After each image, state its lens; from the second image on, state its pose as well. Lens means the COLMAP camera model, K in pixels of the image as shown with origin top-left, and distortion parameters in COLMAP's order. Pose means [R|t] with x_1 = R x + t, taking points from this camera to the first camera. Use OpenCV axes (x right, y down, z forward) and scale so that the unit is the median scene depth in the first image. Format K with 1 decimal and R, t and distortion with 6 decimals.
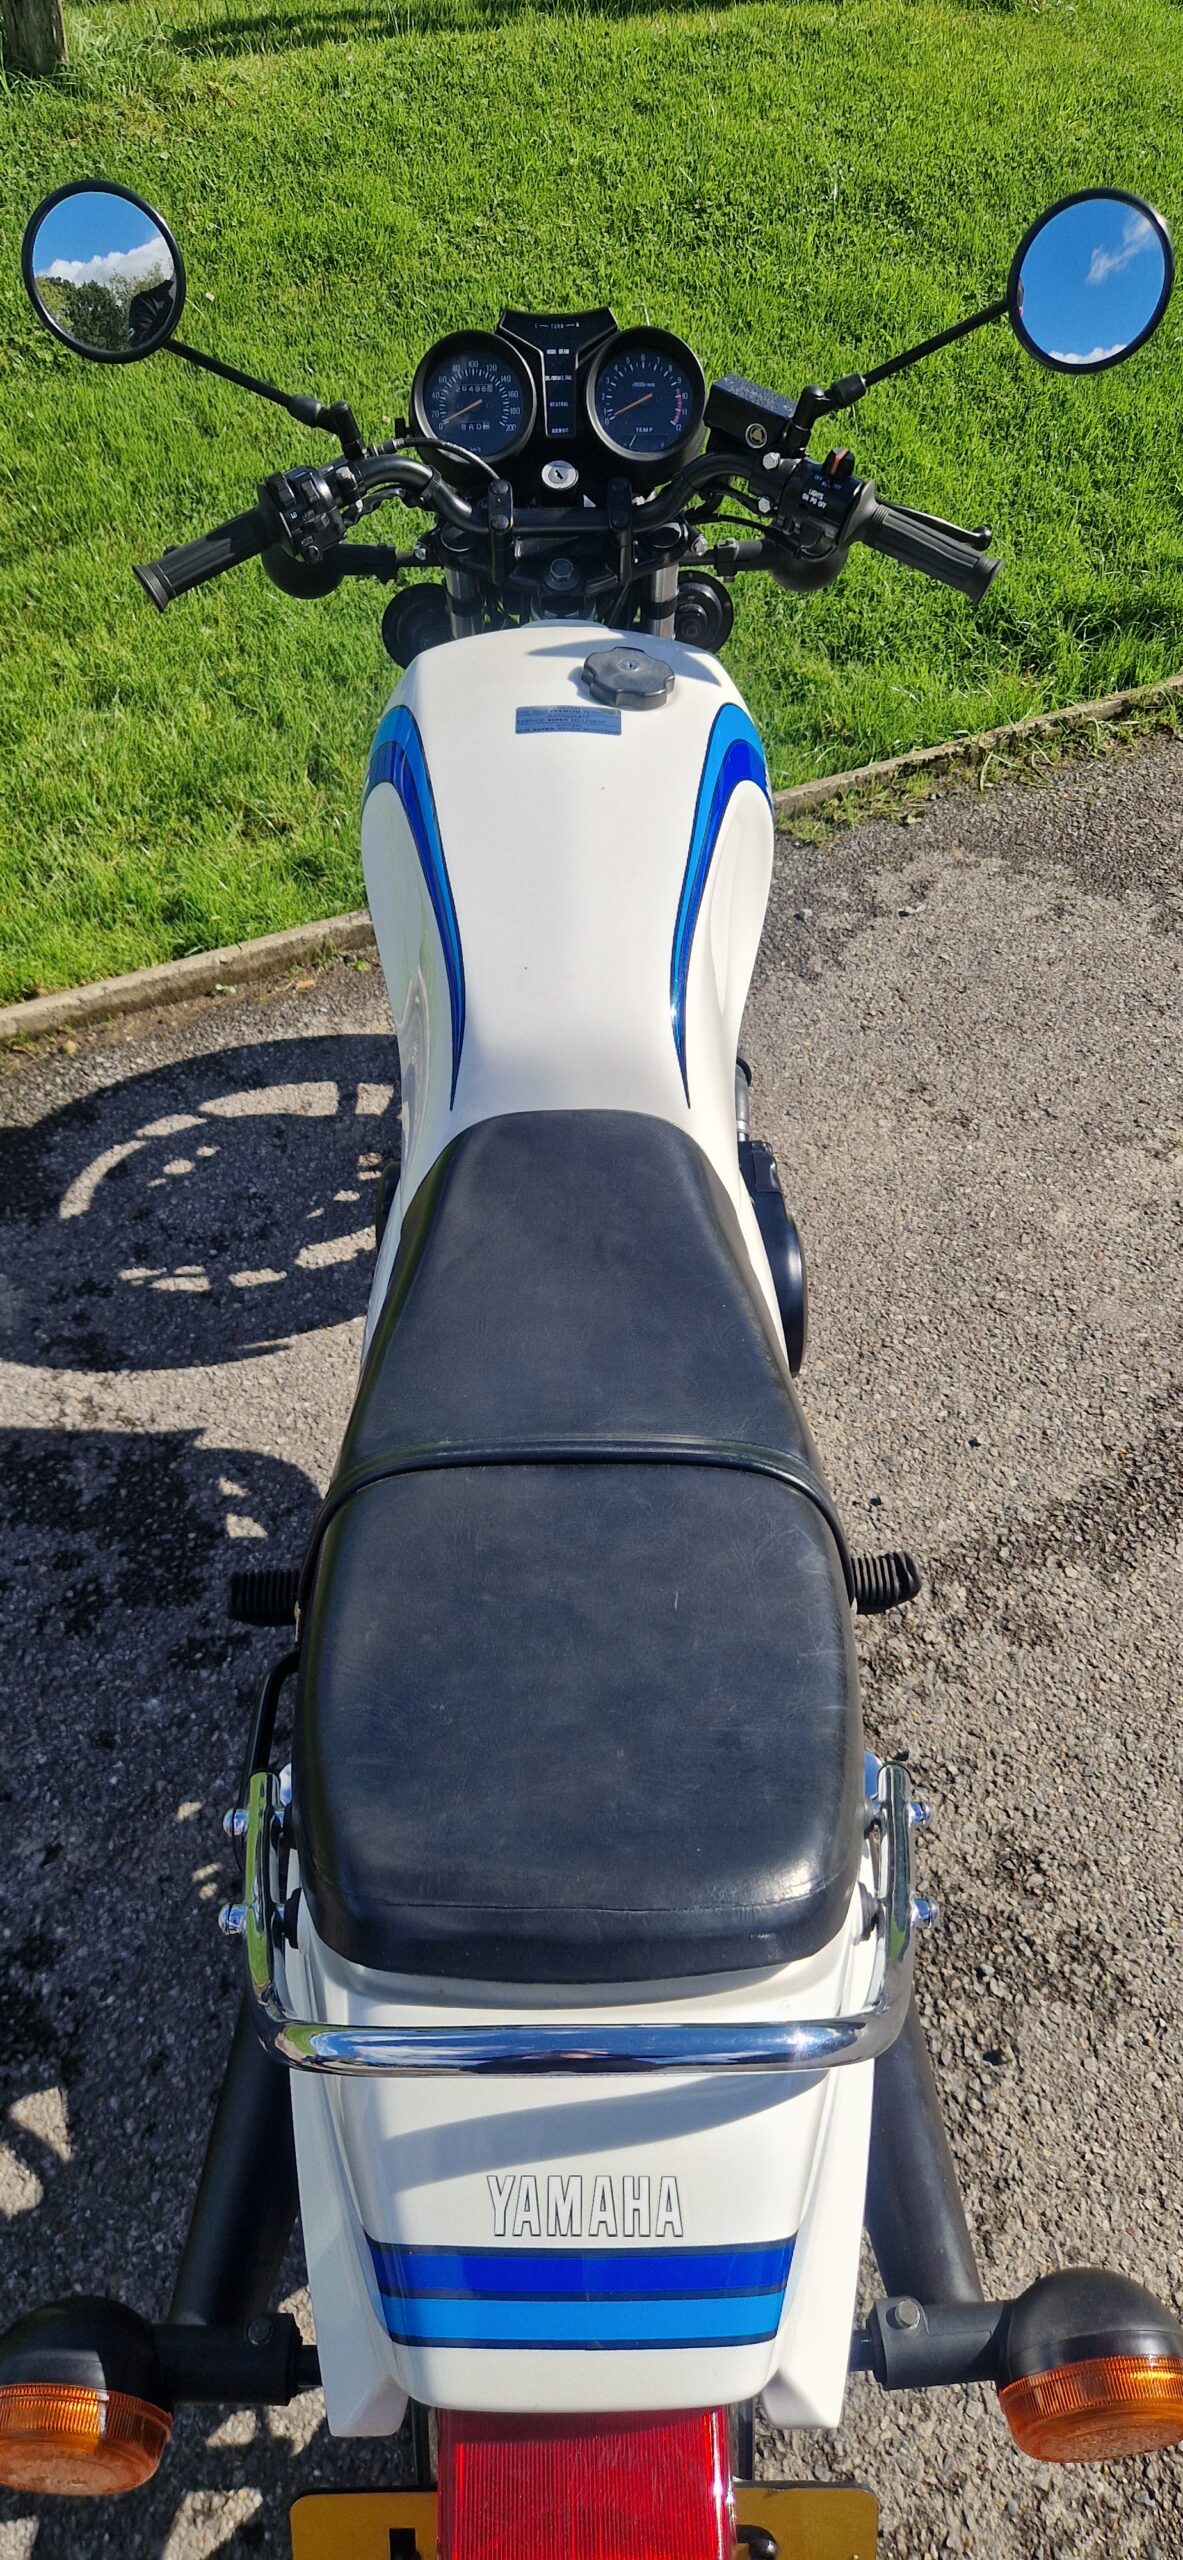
lens RADIAL K [[1723.2, 0, 602.0], [0, 1723.2, 1241.1], [0, 0, 1]] dist [0.072494, -0.073670]
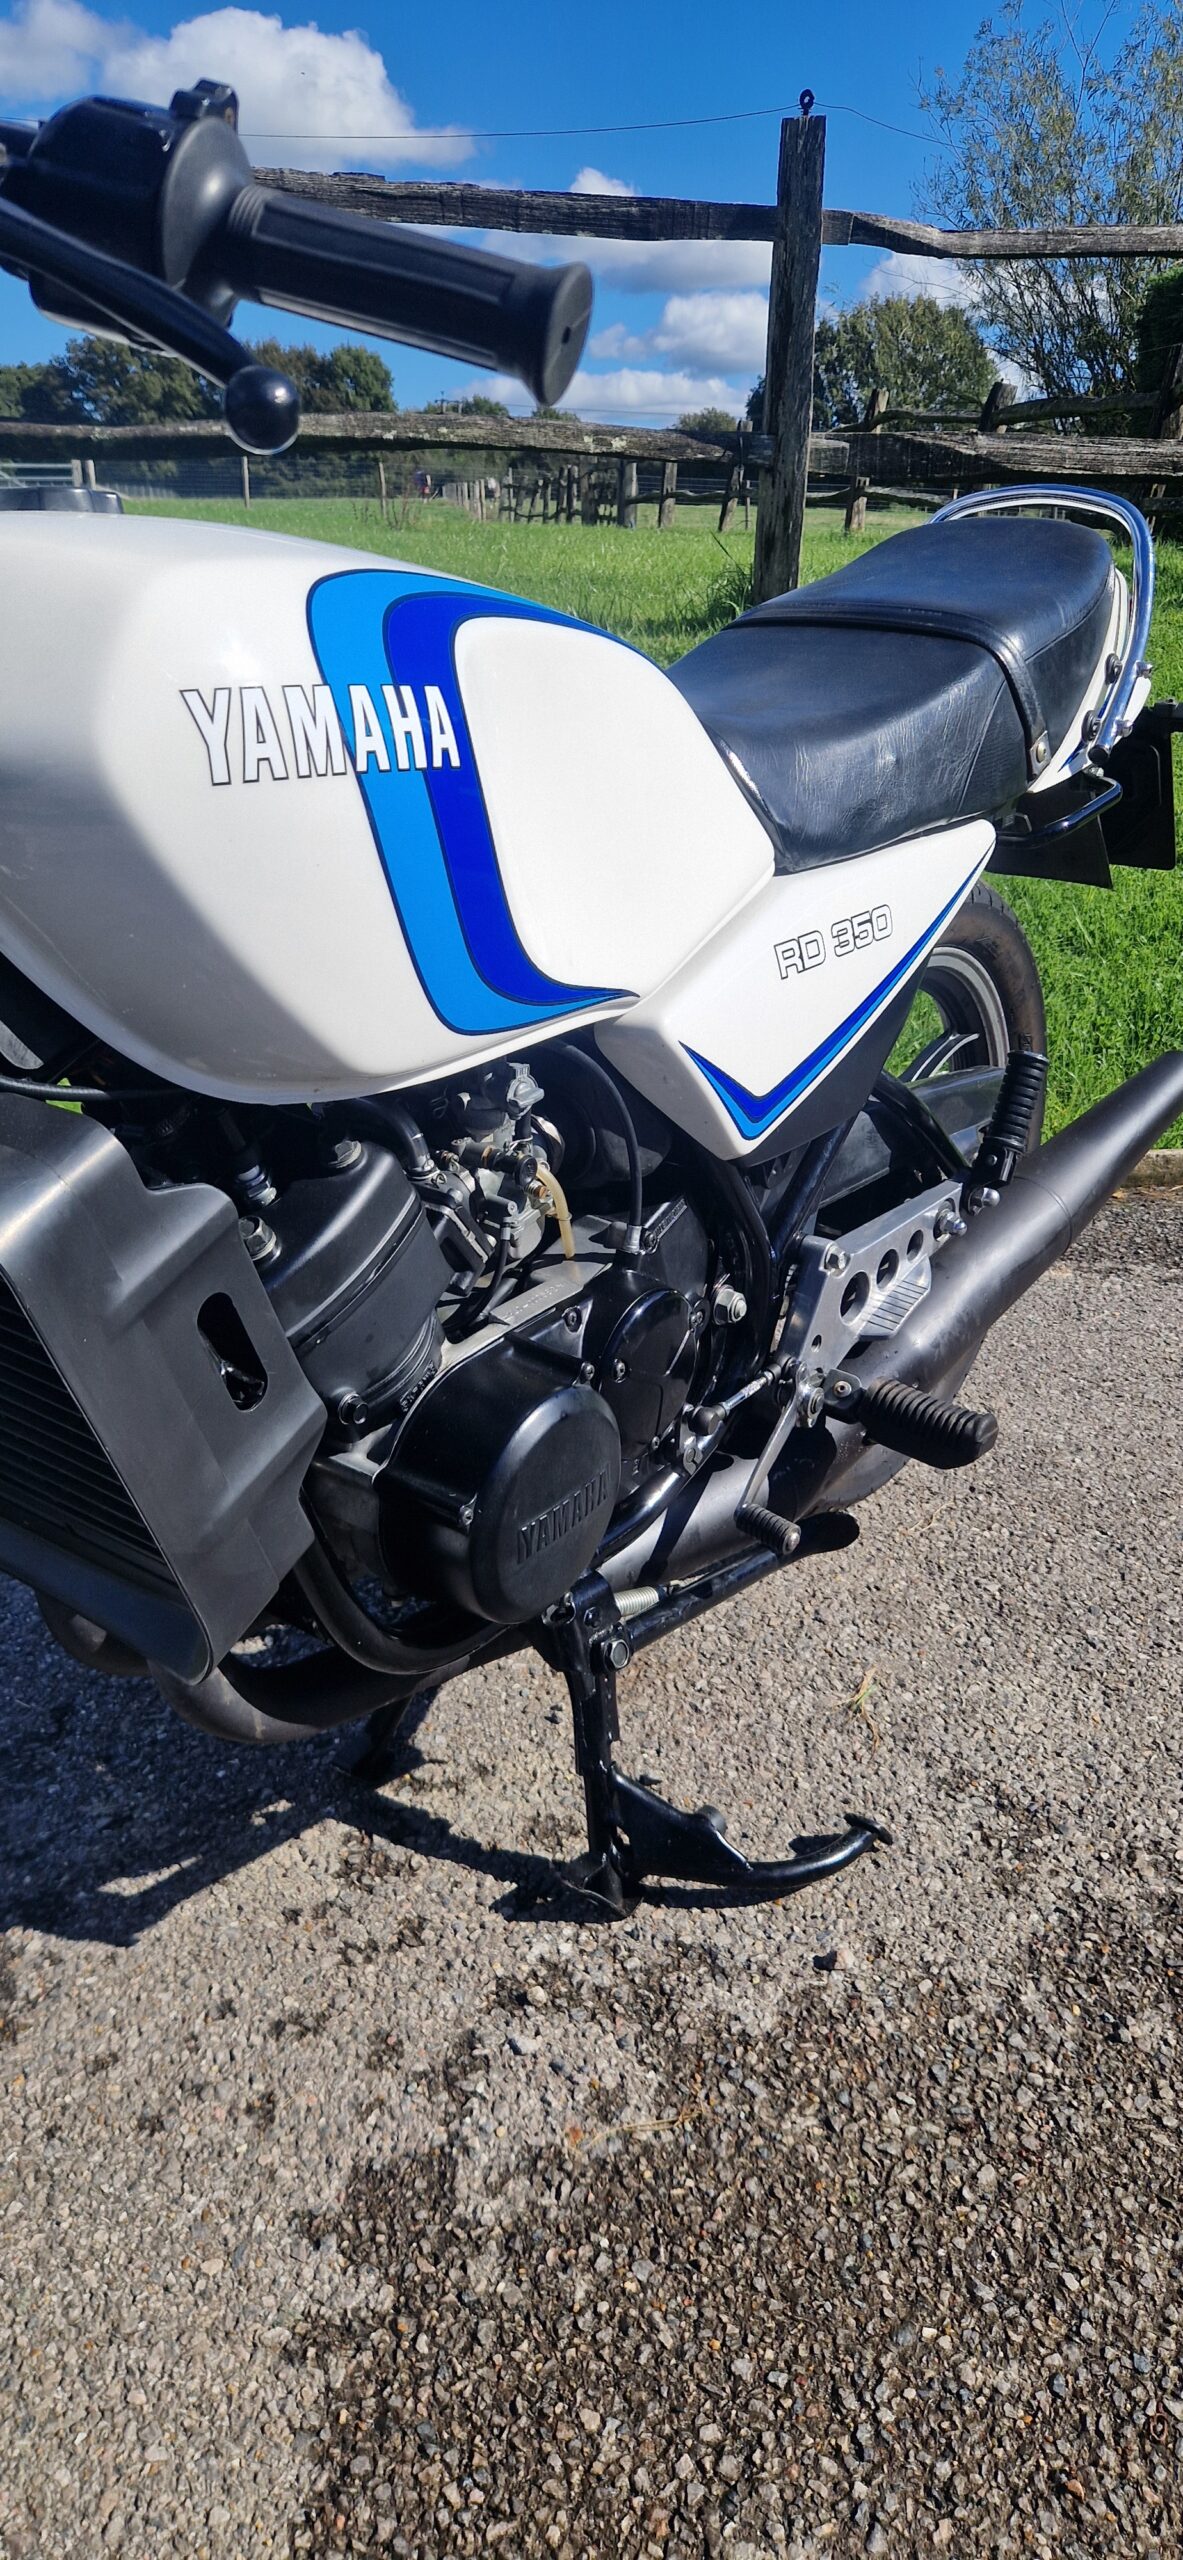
lens RADIAL K [[1723.2, 0, 625.5], [0, 1723.2, 1235.5], [0, 0, 1]] dist [0.072494, -0.073670]
pose [[0.923702, 0.135045, -0.358521, 0.149480], [-0.259705, 0.908701, -0.326828, 0.285562], [0.281651, 0.395001, 0.874441, 0.225947]]
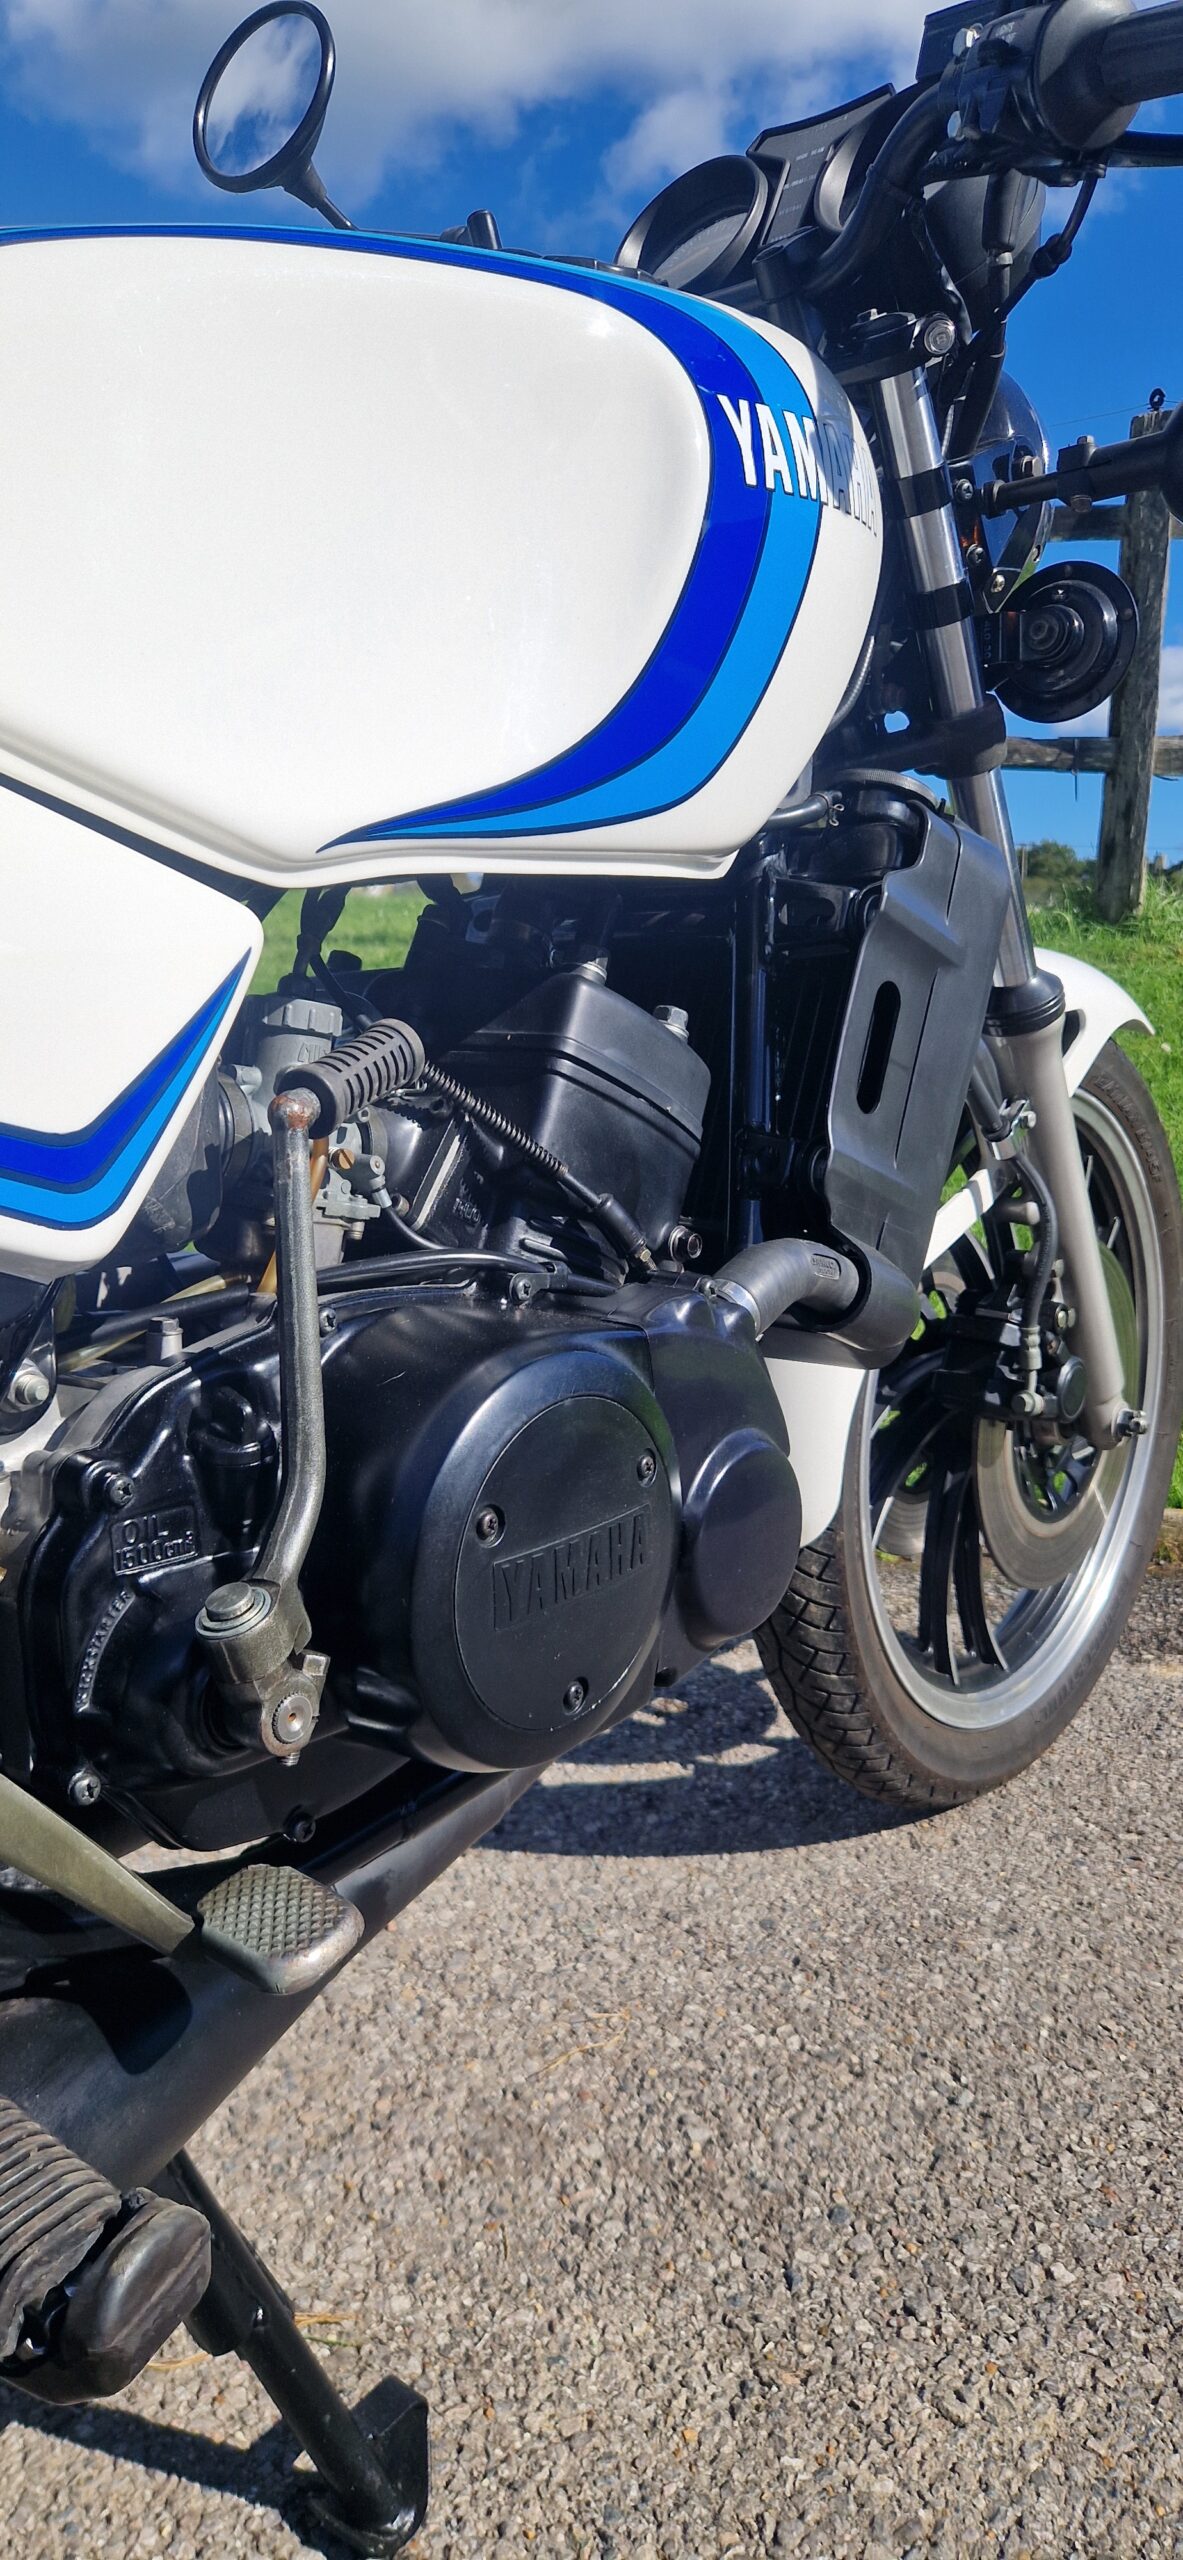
lens RADIAL K [[1723.2, 0, 596.0], [0, 1723.2, 1254.2], [0, 0, 1]] dist [0.072494, -0.073670]
pose [[0.750505, 0.100413, -0.653191, 0.328659], [-0.454074, 0.796487, -0.399282, 0.116636], [0.480165, 0.596260, 0.643362, 0.634418]]
